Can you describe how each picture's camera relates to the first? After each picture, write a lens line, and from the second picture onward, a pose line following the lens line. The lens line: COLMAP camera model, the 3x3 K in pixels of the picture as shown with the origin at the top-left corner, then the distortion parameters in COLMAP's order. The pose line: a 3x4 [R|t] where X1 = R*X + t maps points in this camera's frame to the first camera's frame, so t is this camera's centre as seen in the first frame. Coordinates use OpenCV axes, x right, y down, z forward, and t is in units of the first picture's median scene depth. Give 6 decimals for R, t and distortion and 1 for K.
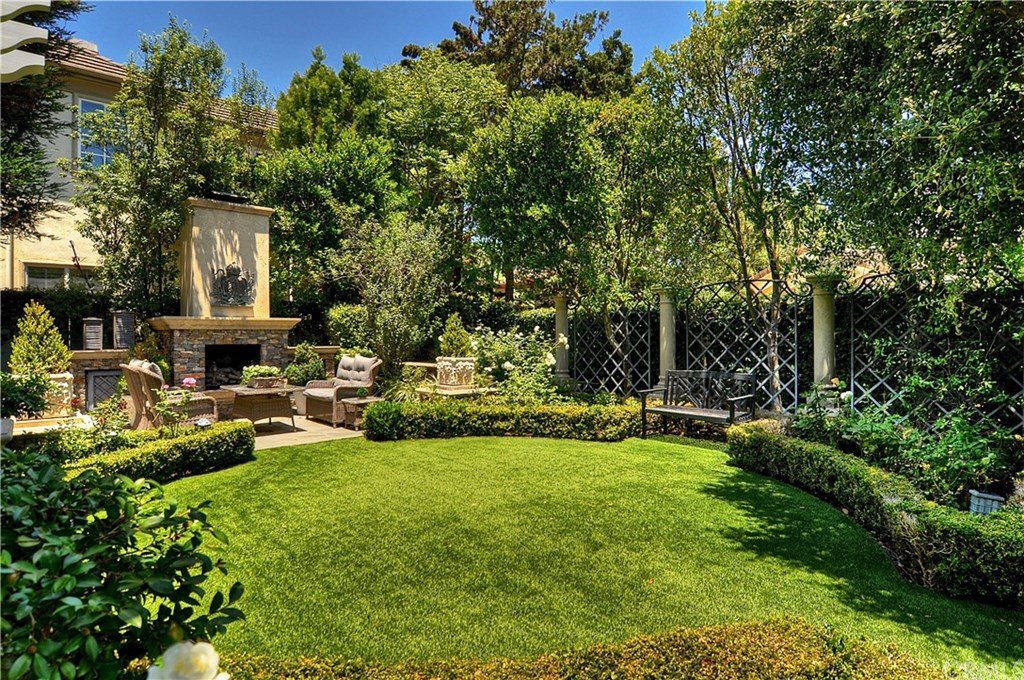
lens RADIAL K [[577.2, 0, 512.0], [0, 577.2, 340.0], [0, 0, 1]] dist [0.003524, -0.001803]
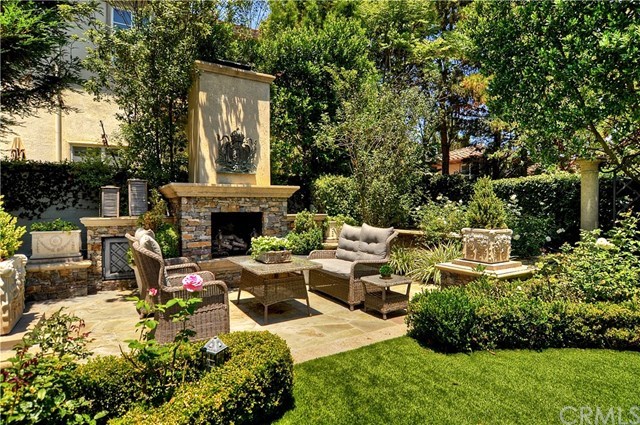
lens RADIAL K [[360.8, 0, 320.0], [0, 360.8, 212.5], [0, 0, 1]] dist [0.003524, -0.001803]
pose [[0.982861, 0.004239, -0.184298, -0.234322], [-0.002205, 0.999934, 0.011243, 0.000955], [0.184334, -0.010644, 0.982806, 0.427396]]
